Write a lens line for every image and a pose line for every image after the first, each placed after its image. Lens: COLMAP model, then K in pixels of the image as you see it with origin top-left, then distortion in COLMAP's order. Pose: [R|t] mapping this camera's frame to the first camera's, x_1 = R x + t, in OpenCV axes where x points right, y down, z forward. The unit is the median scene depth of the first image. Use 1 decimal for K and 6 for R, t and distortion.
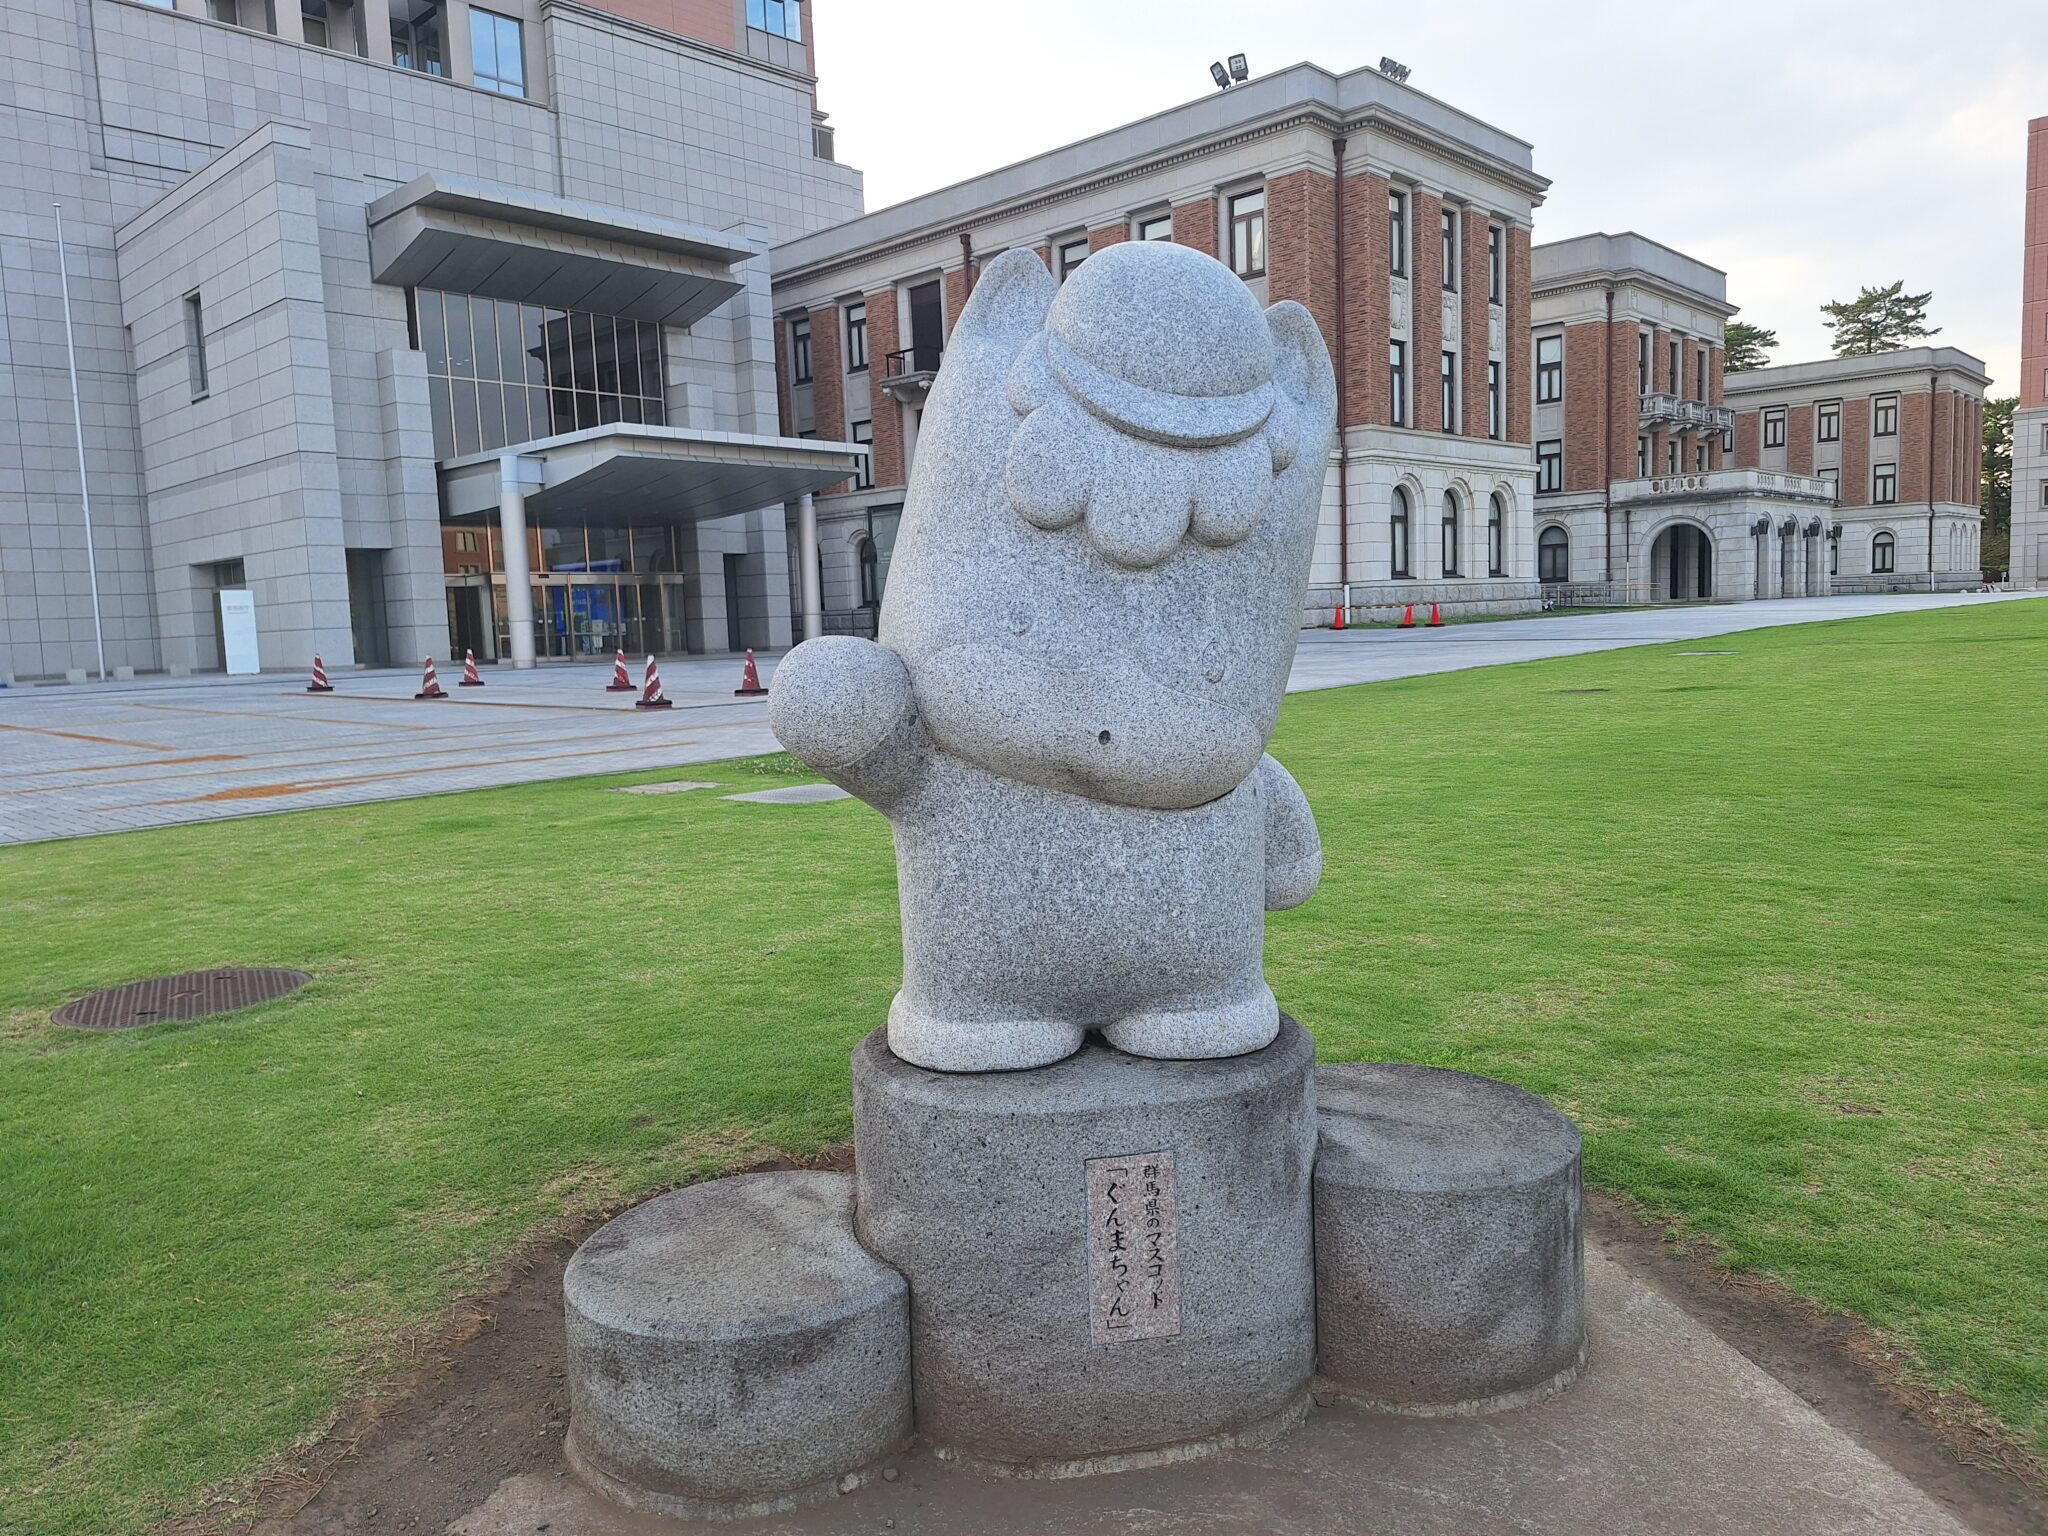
lens RADIAL K [[1442.3, 0, 1024.0], [0, 1442.3, 768.0], [0, 0, 1]] dist [0.062734, -0.040050]
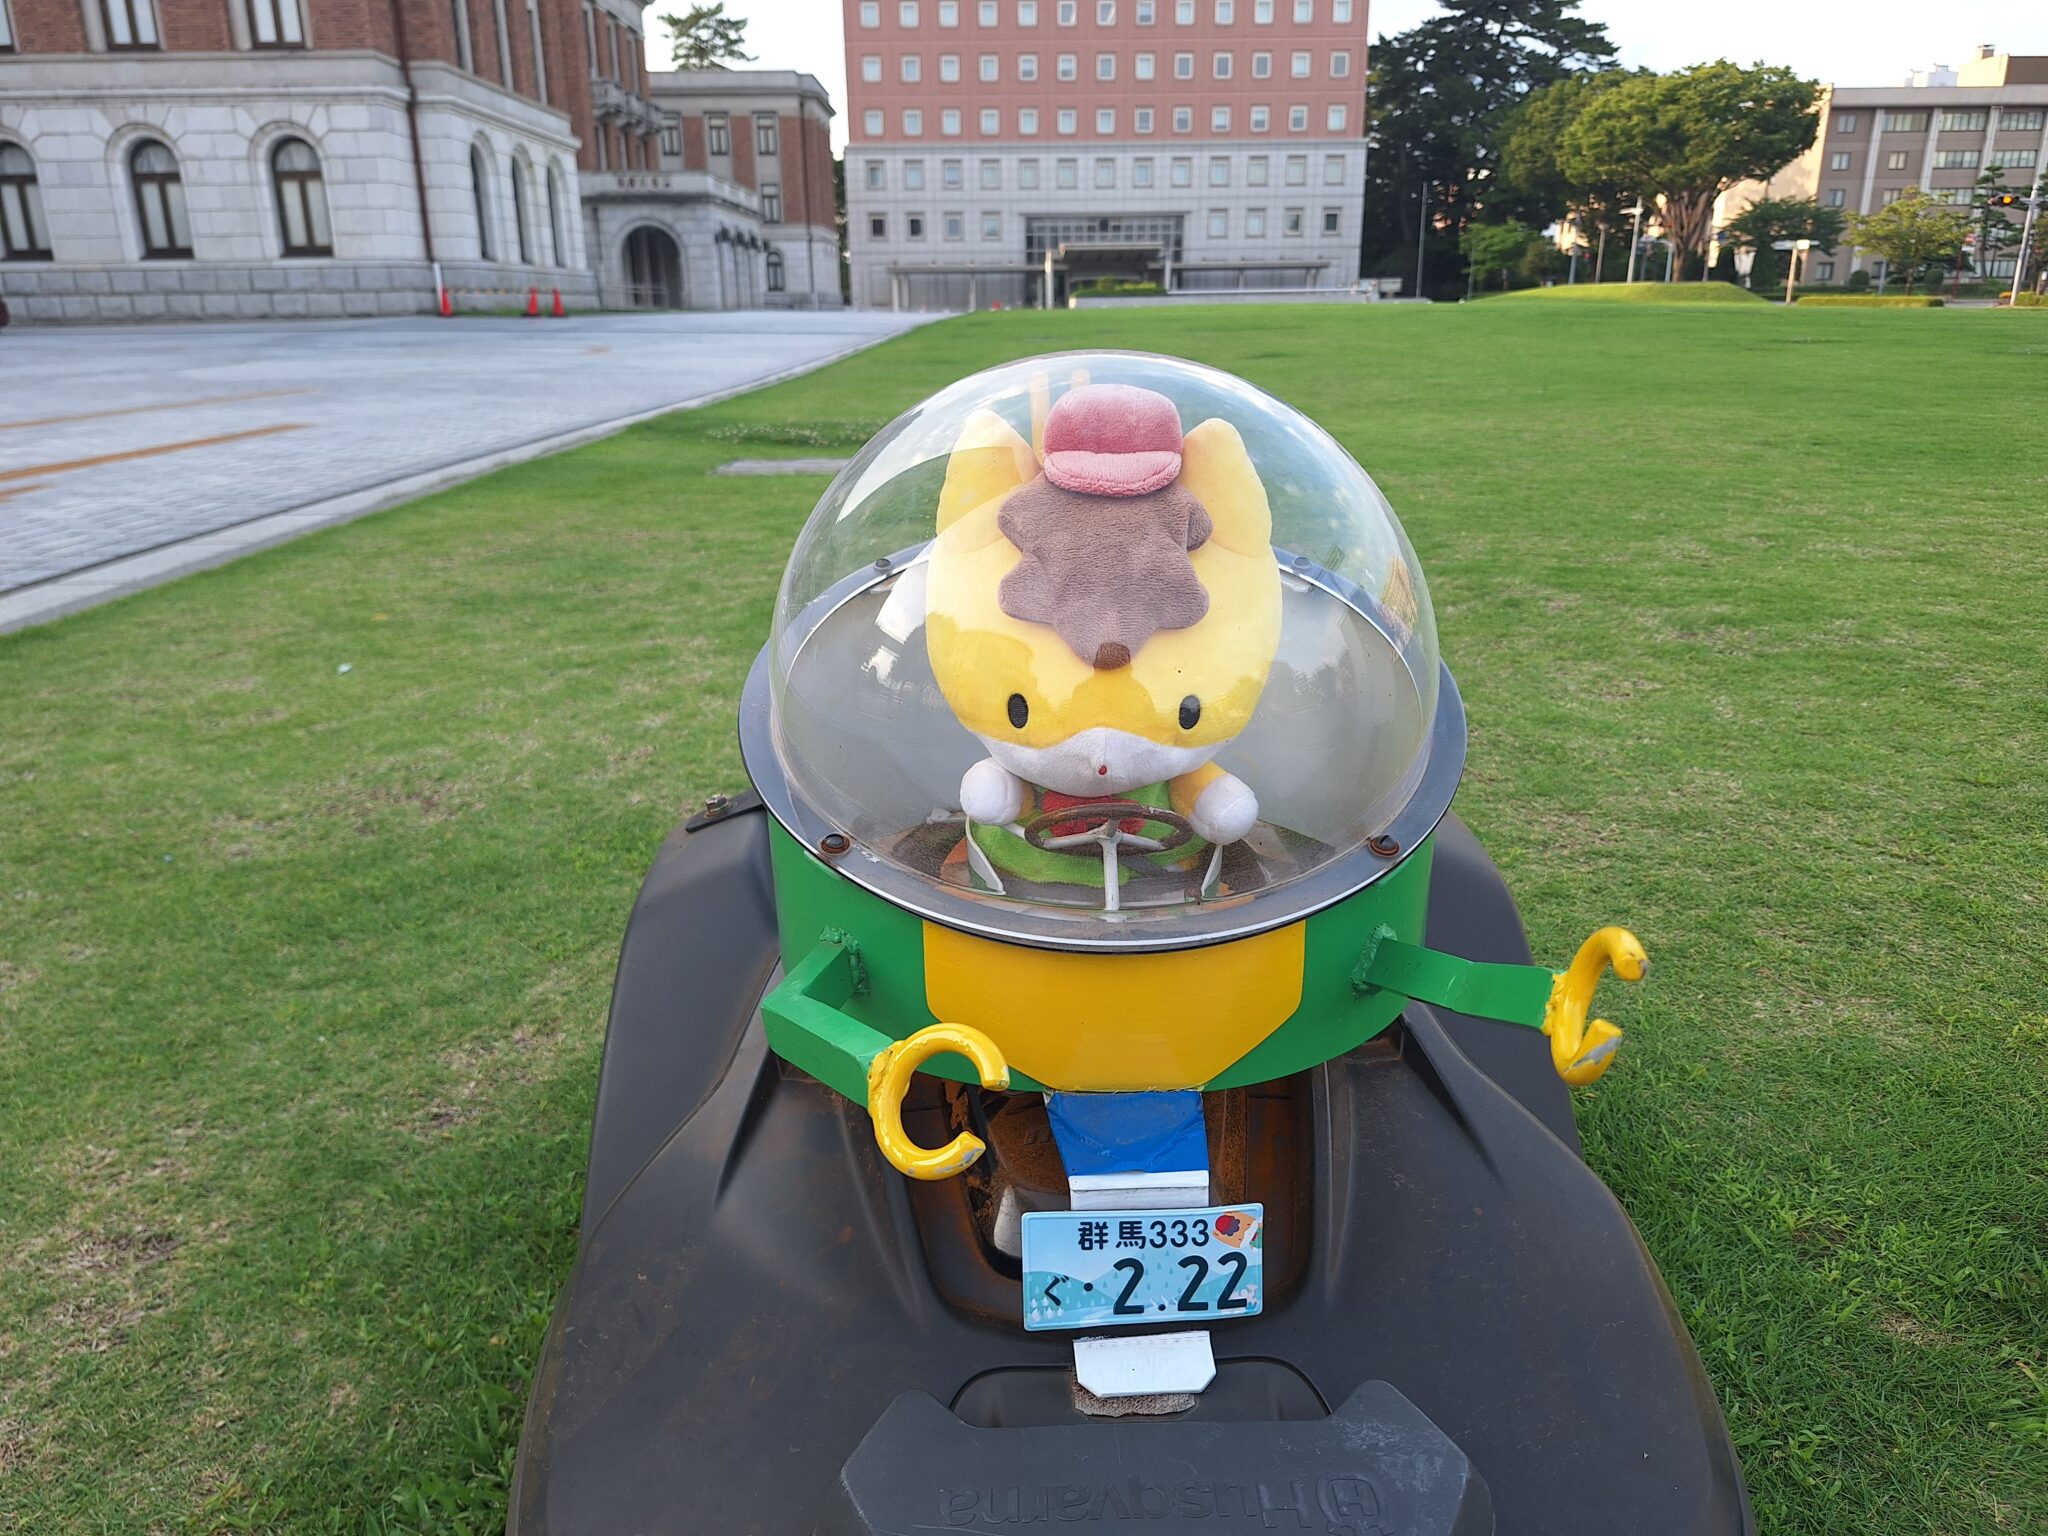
lens RADIAL K [[1442.3, 0, 1024.0], [0, 1442.3, 768.0], [0, 0, 1]] dist [0.062734, -0.040050]
pose [[0.724339, -0.181044, 0.665249, -0.100512], [0.054664, 0.976950, 0.206352, 0.003255], [-0.687274, -0.113104, 0.717539, 0.074205]]
